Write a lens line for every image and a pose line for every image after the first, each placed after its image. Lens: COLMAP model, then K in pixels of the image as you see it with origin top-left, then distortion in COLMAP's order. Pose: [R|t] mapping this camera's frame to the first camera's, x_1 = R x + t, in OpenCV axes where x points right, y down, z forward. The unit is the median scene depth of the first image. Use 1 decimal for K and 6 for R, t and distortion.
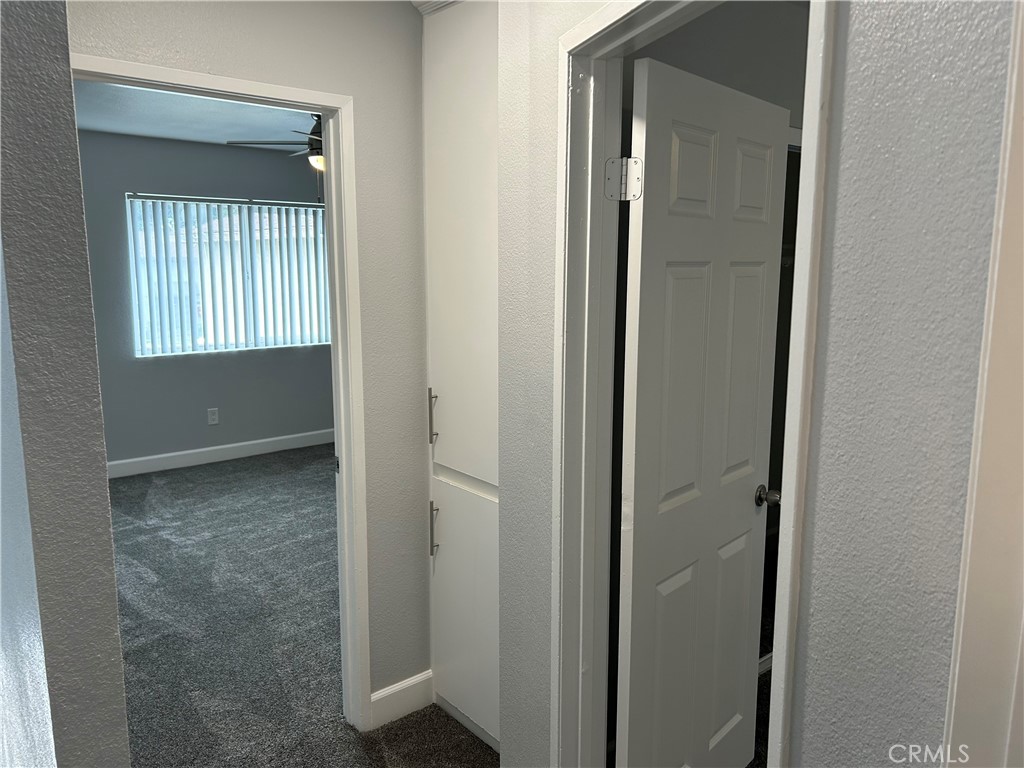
lens RADIAL K [[766.6, 0, 512.0], [0, 766.6, 384.0], [0, 0, 1]] dist [0.052420, -0.140843]
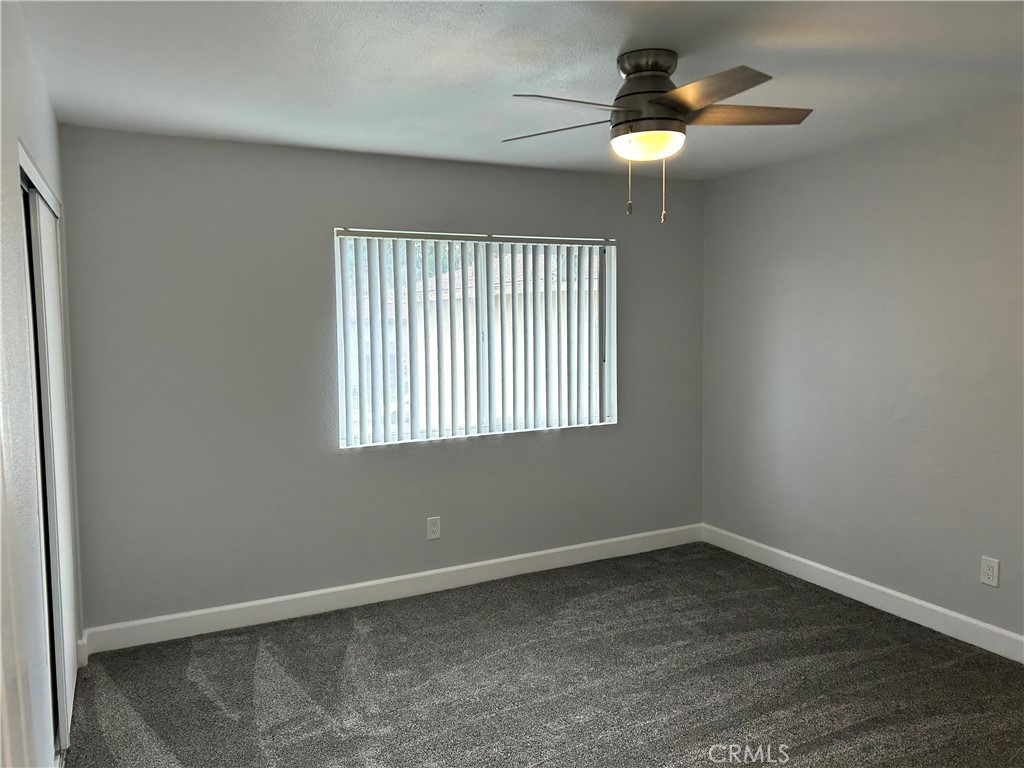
lens RADIAL K [[766.6, 0, 512.0], [0, 766.6, 384.0], [0, 0, 1]] dist [0.052420, -0.140843]
pose [[0.971457, 0.009421, -0.237029, -0.152285], [-0.025107, 0.997682, -0.063244, -0.052720], [0.235884, 0.067389, 0.969442, 0.318073]]
